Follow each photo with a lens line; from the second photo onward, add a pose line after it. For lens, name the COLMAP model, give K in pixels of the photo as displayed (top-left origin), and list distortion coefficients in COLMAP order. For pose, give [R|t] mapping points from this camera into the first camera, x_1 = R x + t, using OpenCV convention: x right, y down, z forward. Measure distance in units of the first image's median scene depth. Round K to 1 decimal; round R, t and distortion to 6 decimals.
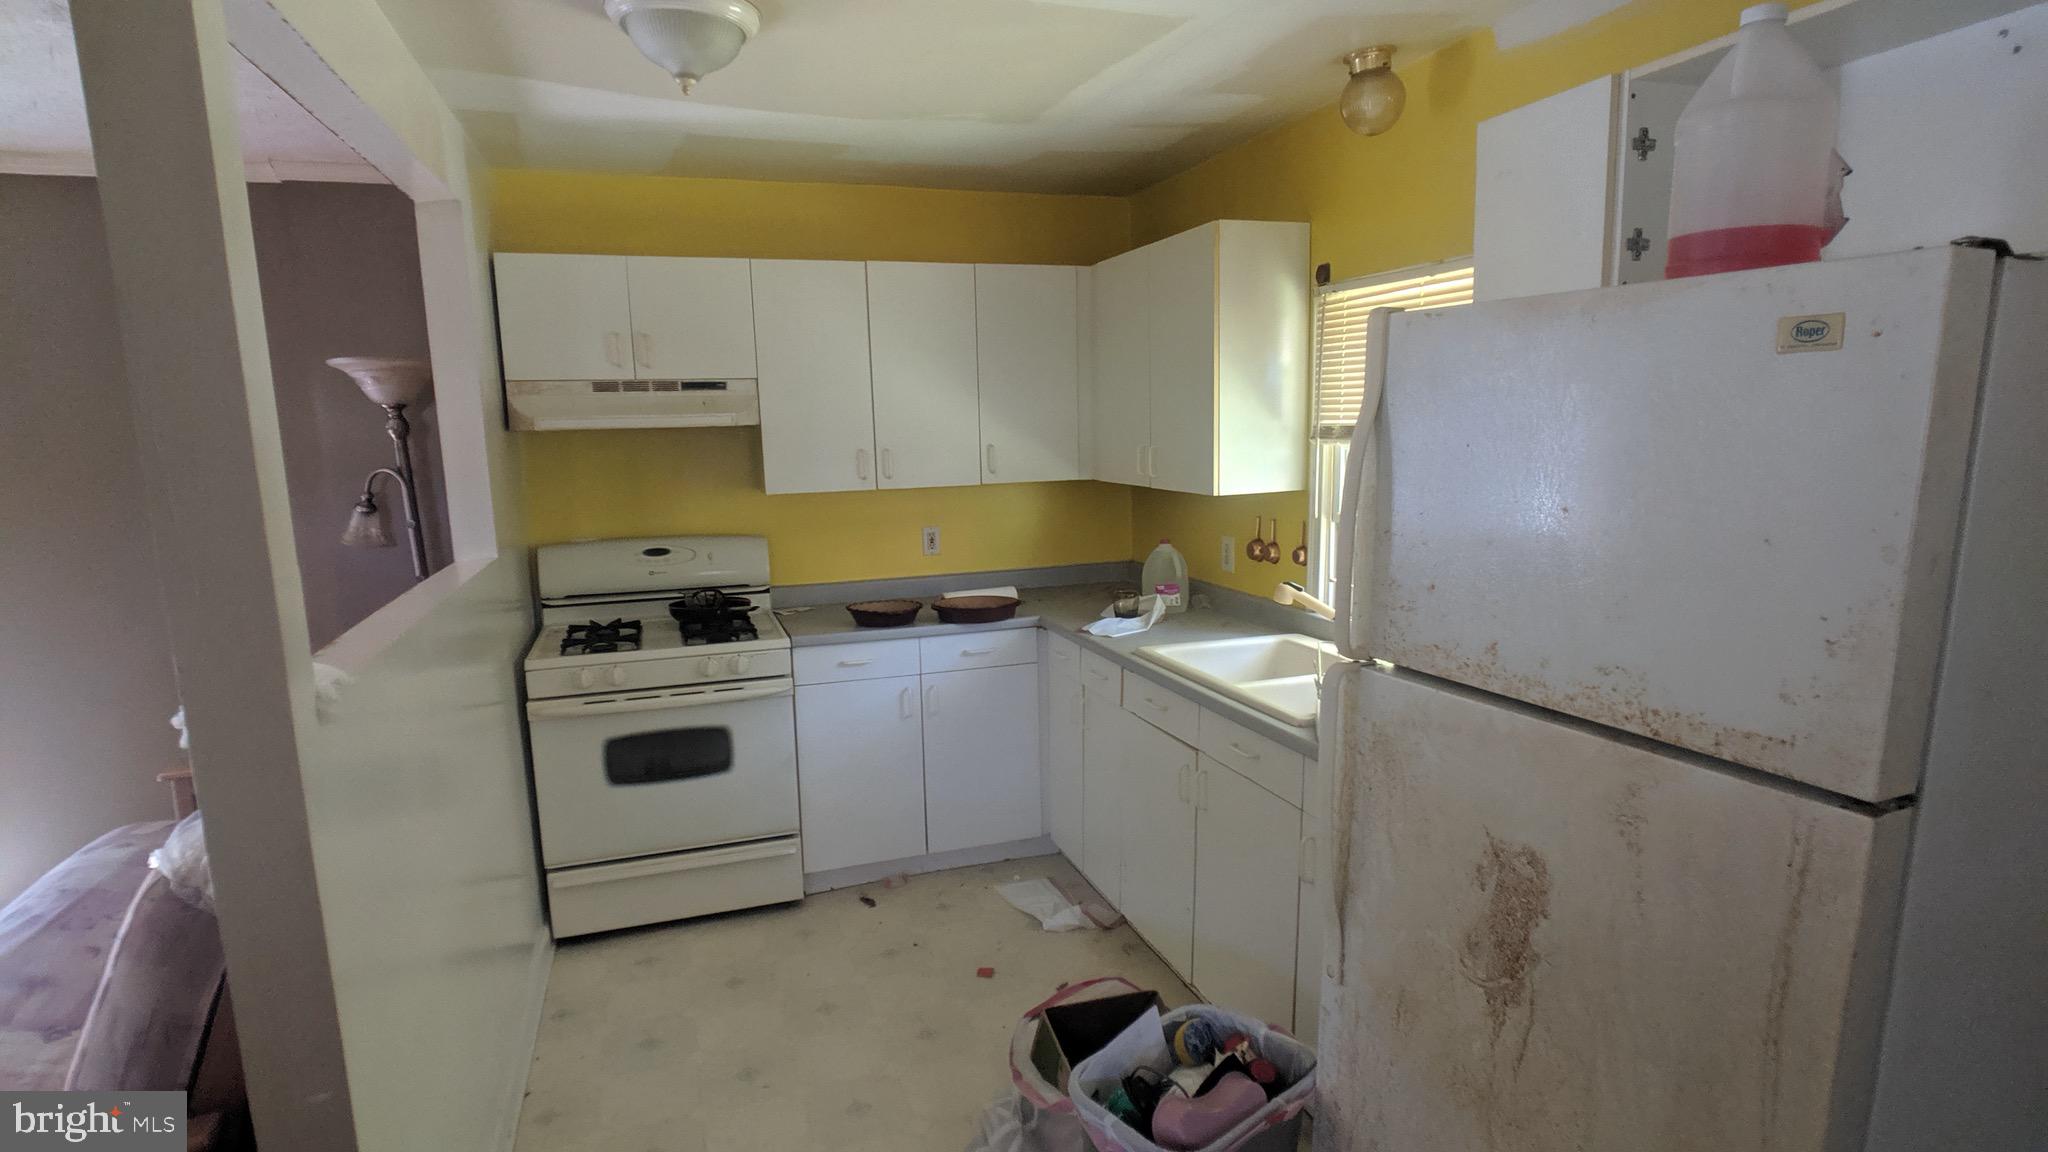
lens RADIAL K [[1054.4, 0, 1018.7], [0, 1054.4, 607.8], [0, 0, 1]] dist [-0.005655, -0.000918]
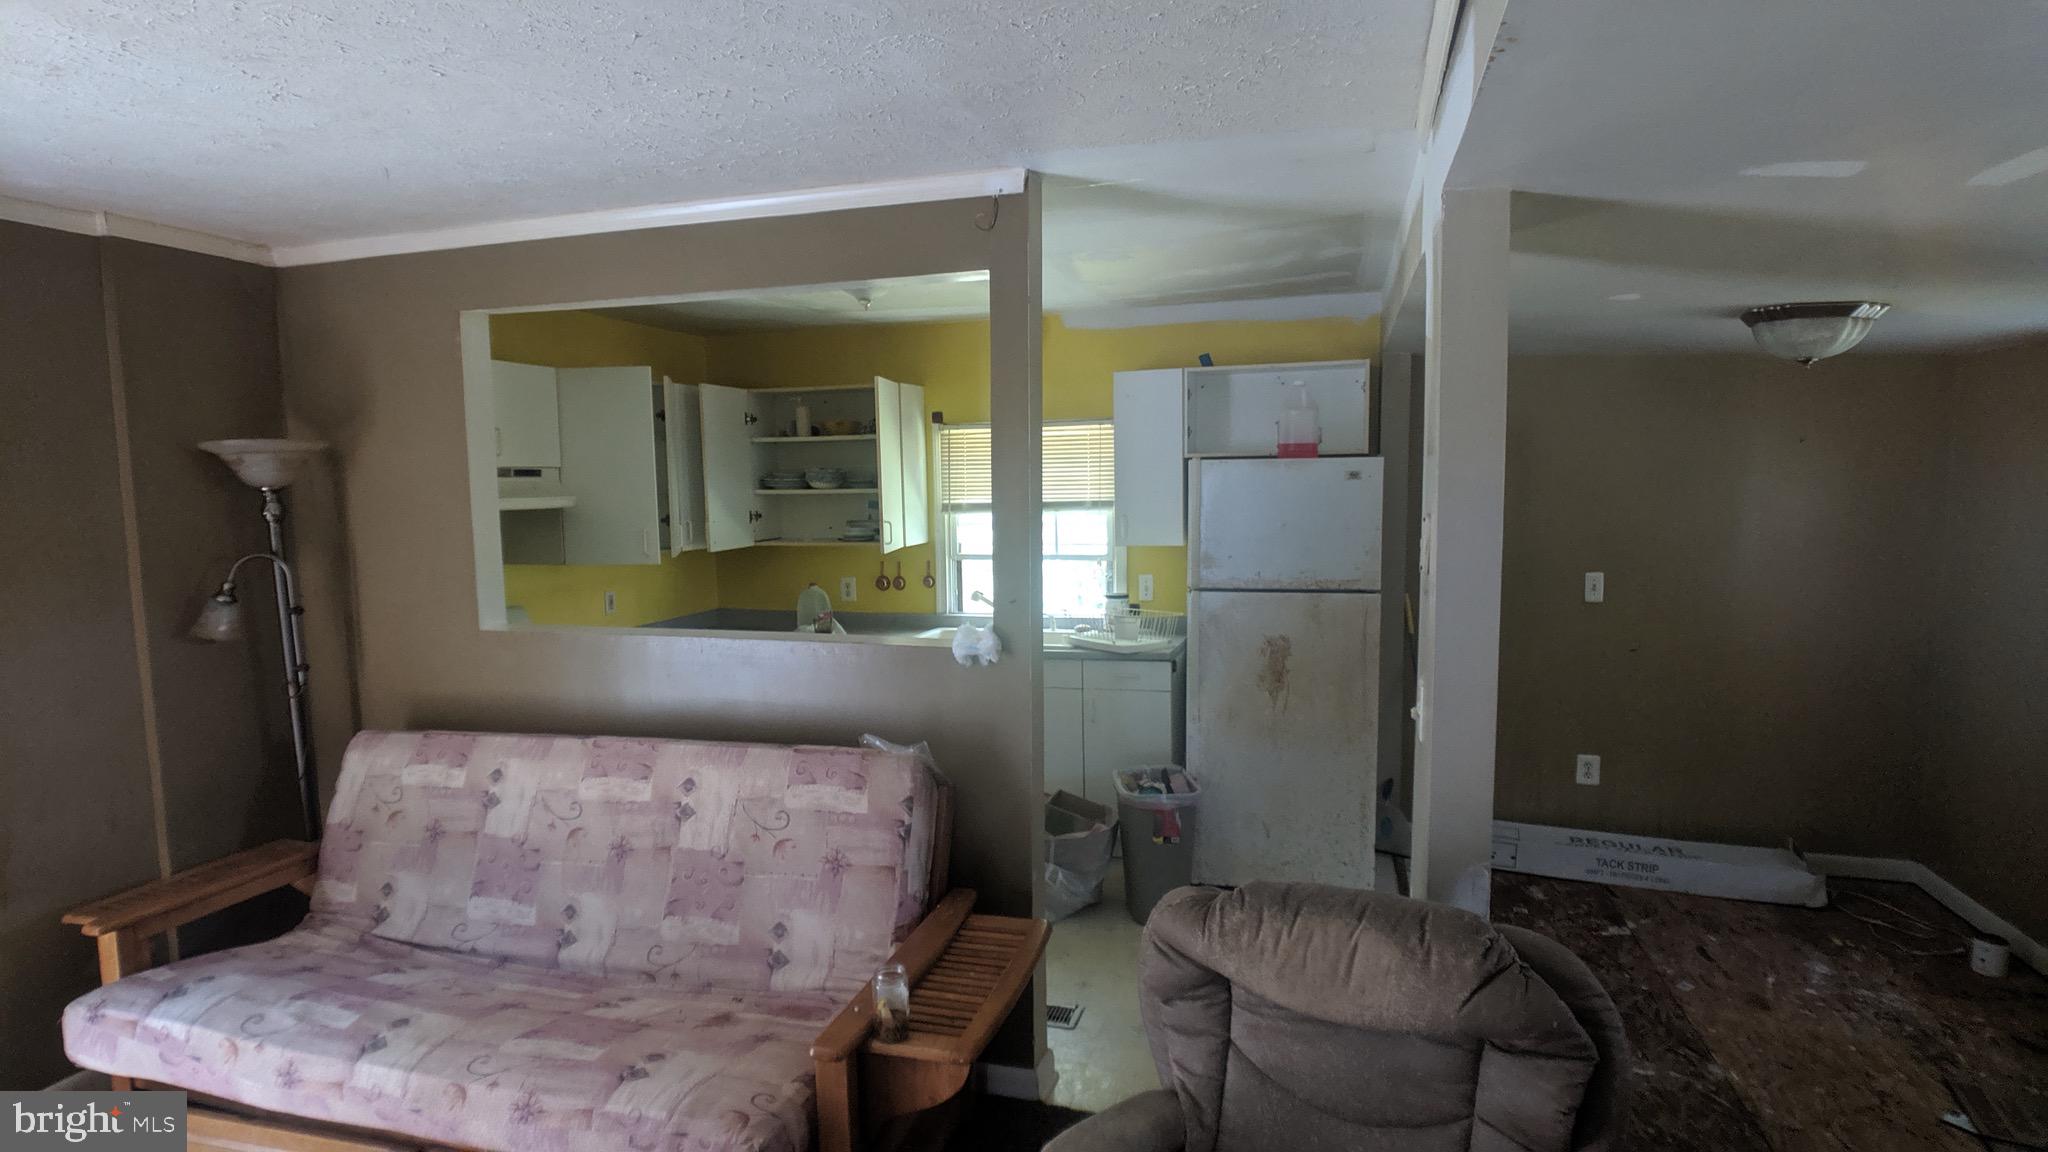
lens RADIAL K [[1035.8, 0, 1024.0], [0, 1035.8, 576.0], [0, 0, 1]] dist [-0.022517, -0.000984]
pose [[0.588272, -0.061165, 0.806347, -1.012438], [0.147775, 0.988476, -0.032829, 0.019323], [-0.795046, 0.138470, 0.590532, -0.086533]]
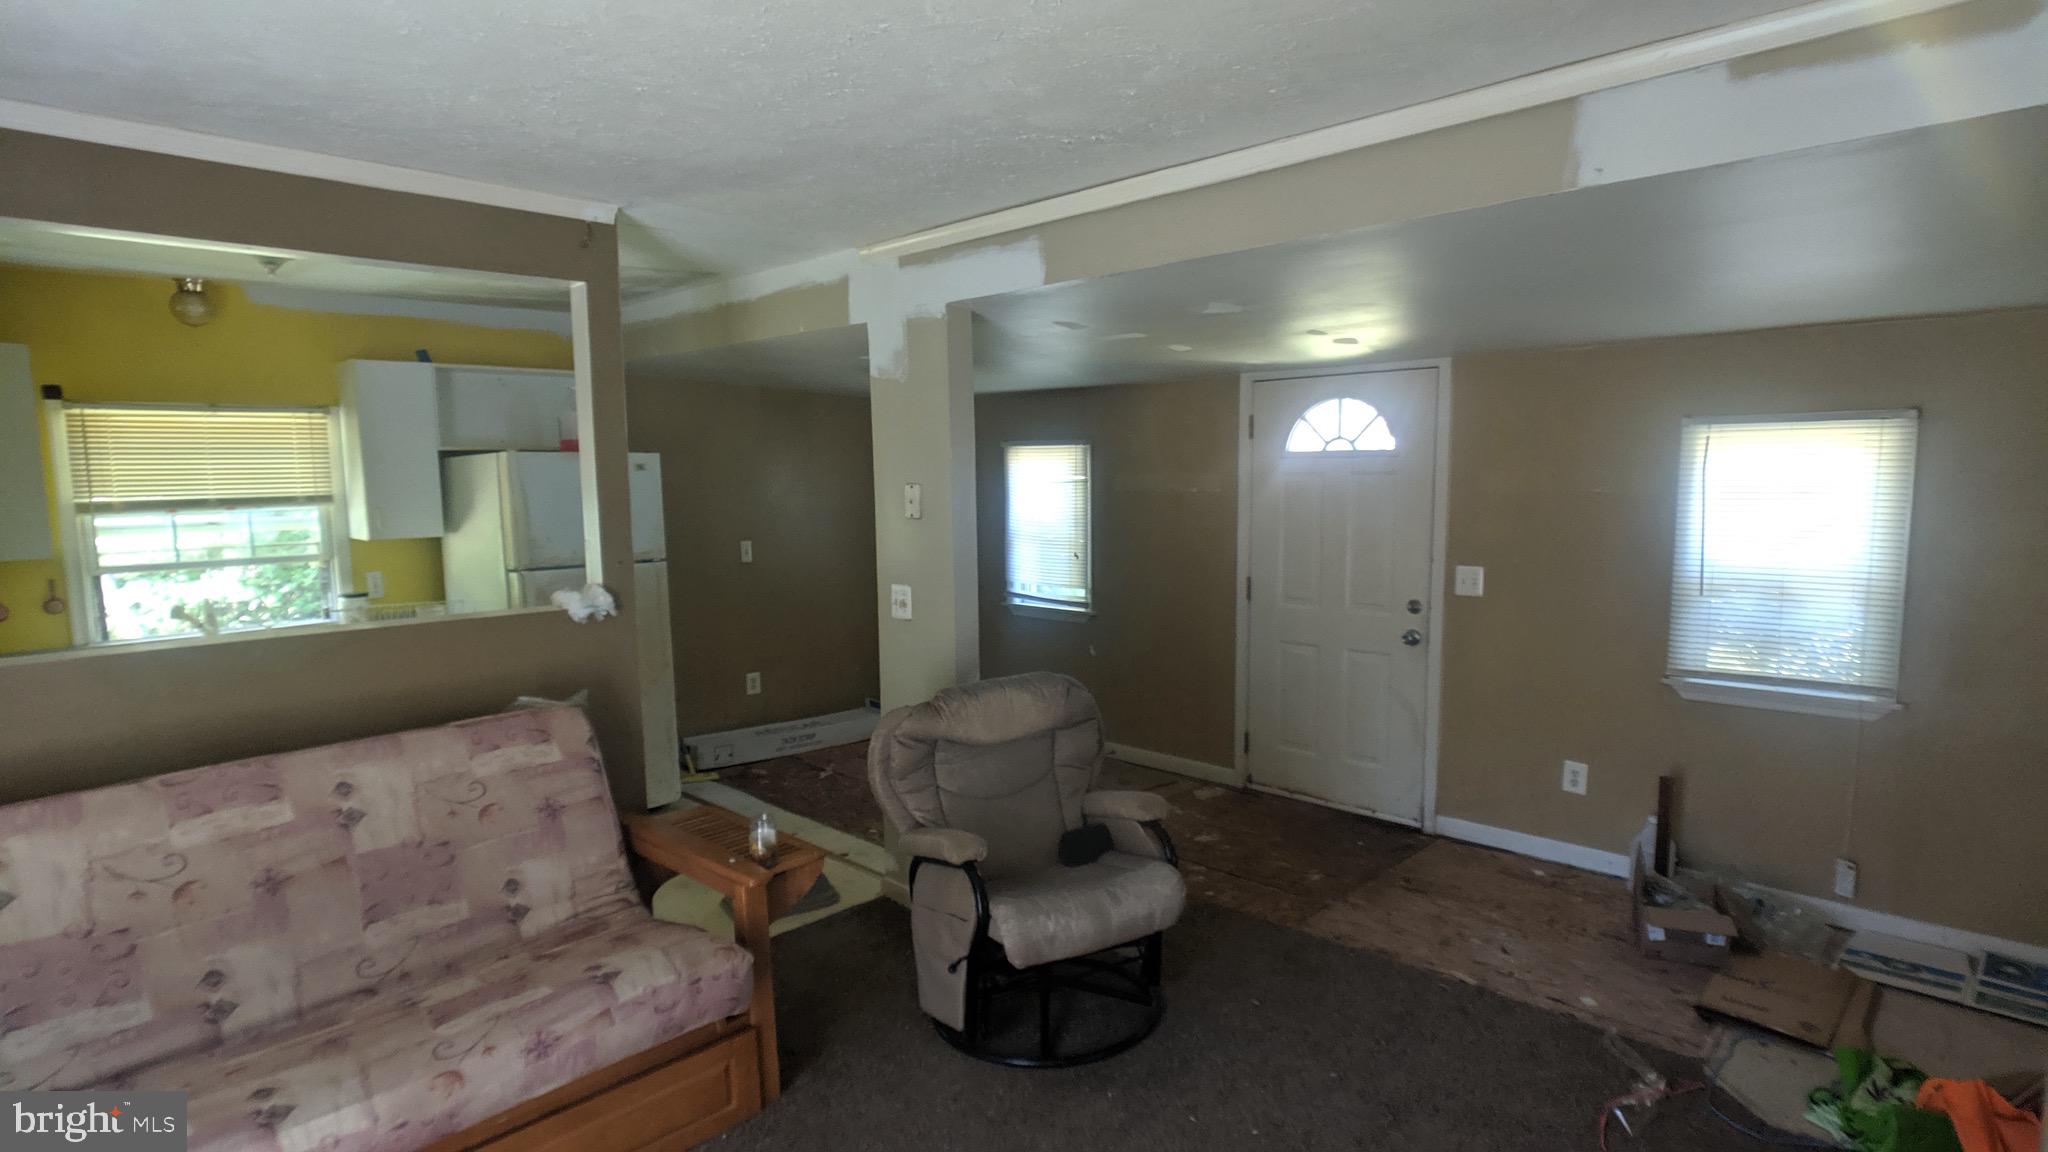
lens RADIAL K [[1035.8, 0, 1024.0], [0, 1035.8, 576.0], [0, 0, 1]] dist [-0.022517, -0.000984]
pose [[-0.441343, -0.061870, 0.895203, -1.415256], [0.183513, 0.970312, 0.157535, -0.064241], [-0.878373, 0.233808, -0.416887, 0.499811]]
